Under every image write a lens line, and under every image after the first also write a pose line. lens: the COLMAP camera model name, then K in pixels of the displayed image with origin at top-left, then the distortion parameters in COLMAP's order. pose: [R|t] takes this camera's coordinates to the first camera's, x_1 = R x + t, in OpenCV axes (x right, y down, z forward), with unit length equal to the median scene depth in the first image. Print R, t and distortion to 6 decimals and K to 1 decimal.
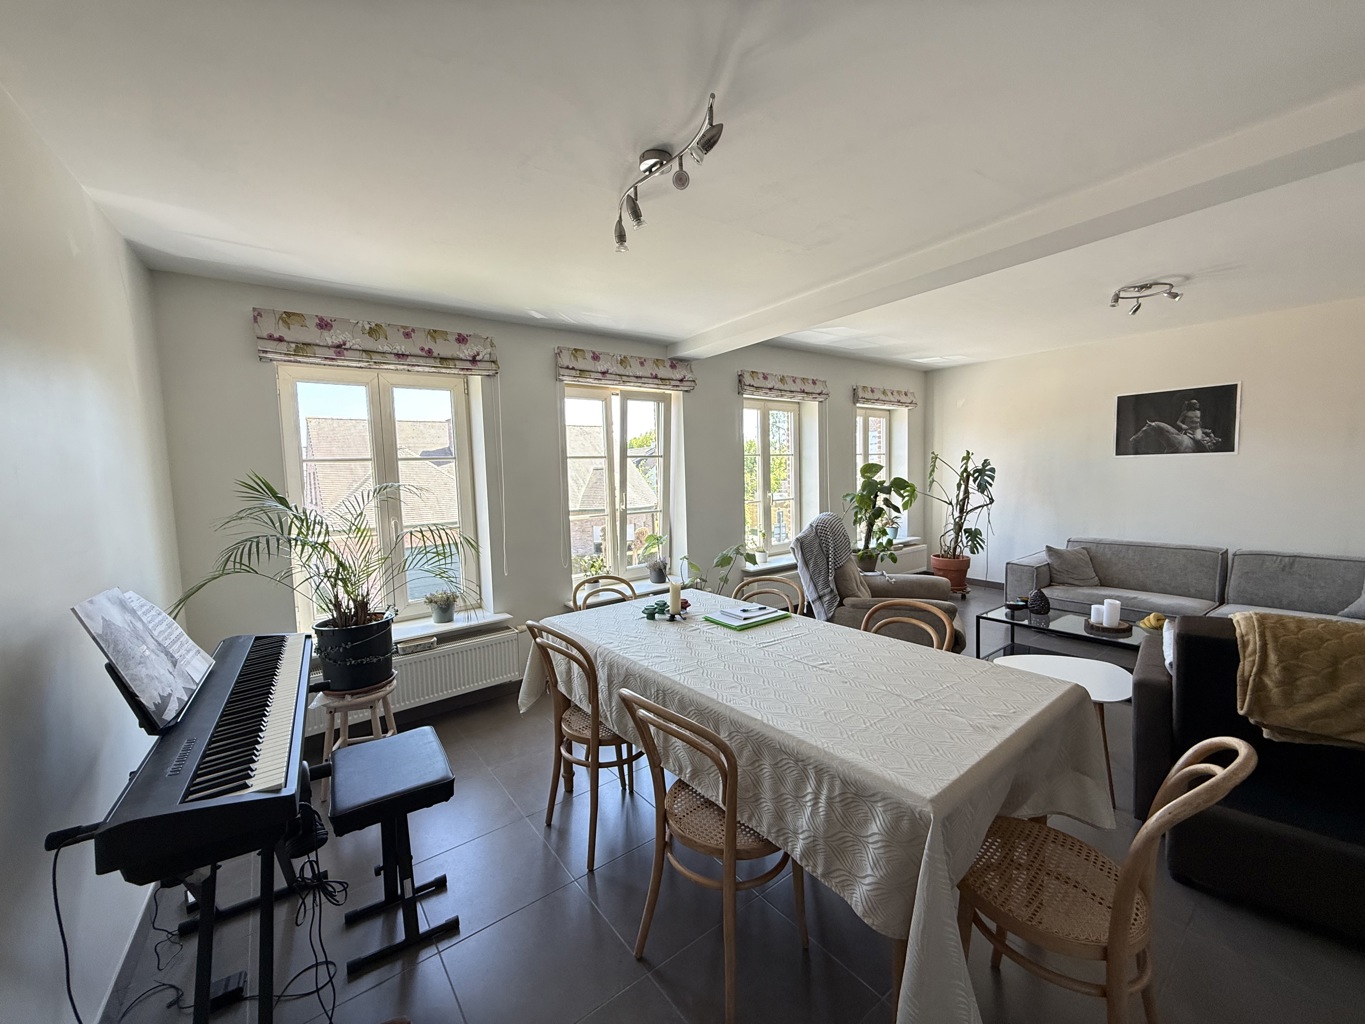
lens RADIAL K [[539.3, 0, 679.0], [0, 539.3, 509.3], [0, 0, 1]] dist [-0.002284, 0.001616]
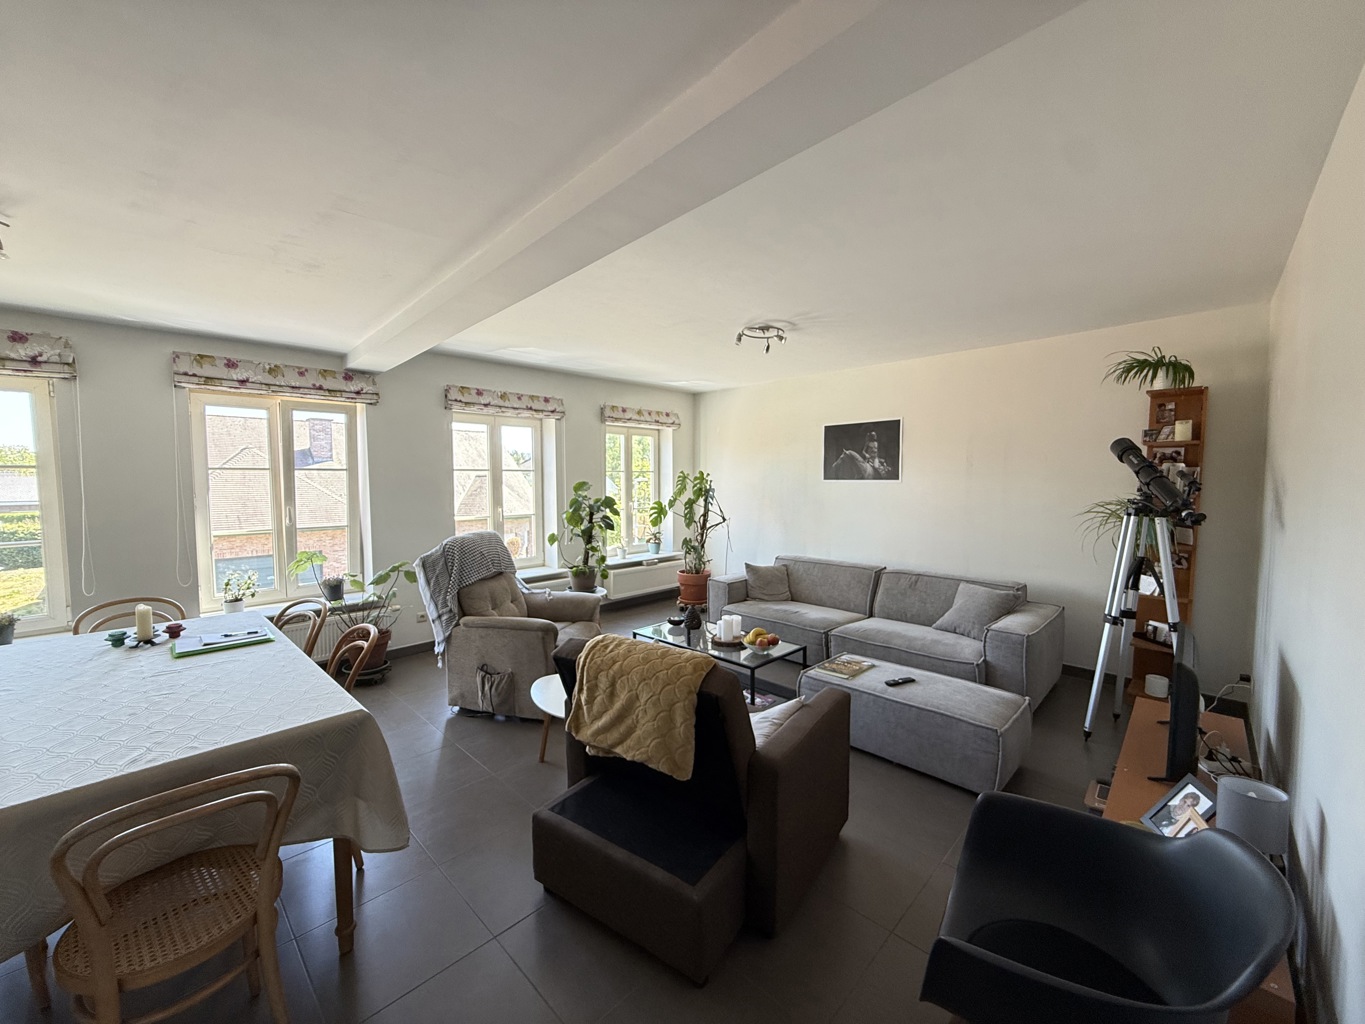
lens RADIAL K [[539.3, 0, 674.1], [0, 539.3, 507.8], [0, 0, 1]] dist [-0.002284, 0.001616]
pose [[0.990151, 0.018417, 0.138789, 0.415135], [-0.015584, 0.999648, -0.021477, -0.017628], [-0.139136, 0.019103, 0.990089, -0.040479]]
